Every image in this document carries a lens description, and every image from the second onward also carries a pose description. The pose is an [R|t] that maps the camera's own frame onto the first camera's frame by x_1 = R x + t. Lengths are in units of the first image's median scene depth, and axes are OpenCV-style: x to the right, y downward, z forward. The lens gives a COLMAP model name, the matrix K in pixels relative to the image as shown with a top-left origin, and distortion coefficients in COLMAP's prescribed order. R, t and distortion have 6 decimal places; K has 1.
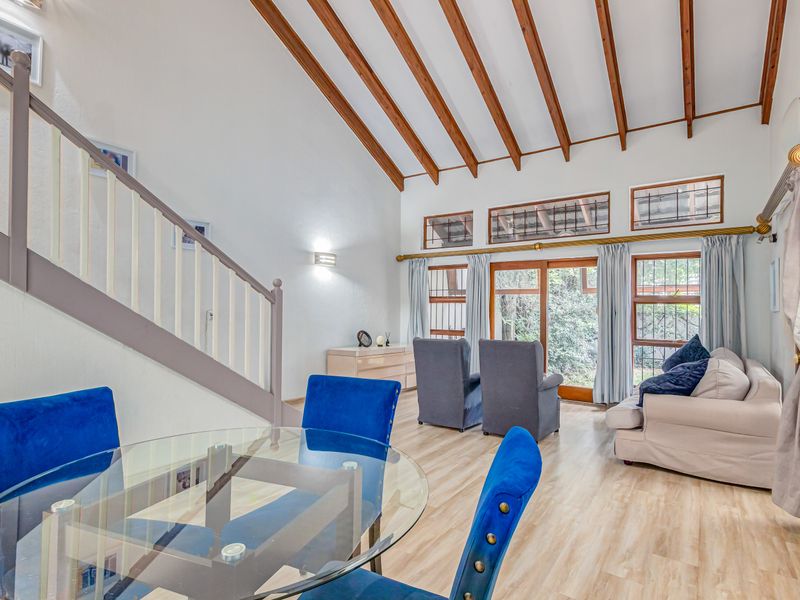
lens RADIAL K [[435.8, 0, 400.9], [0, 435.8, 298.5], [0, 0, 1]] dist [-0.017028, 0.001757]
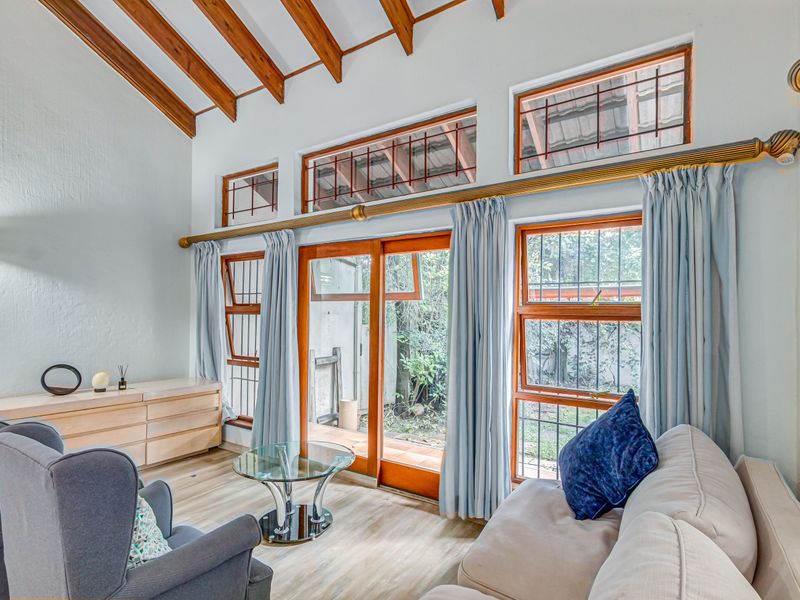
lens RADIAL K [[435.8, 0, 396.2], [0, 435.8, 305.0], [0, 0, 1]] dist [-0.017028, 0.001757]
pose [[0.999171, -0.000791, 0.040704, 0.369888], [0.000700, 0.999997, 0.002246, -0.004935], [-0.040705, -0.002216, 0.999169, 0.492892]]
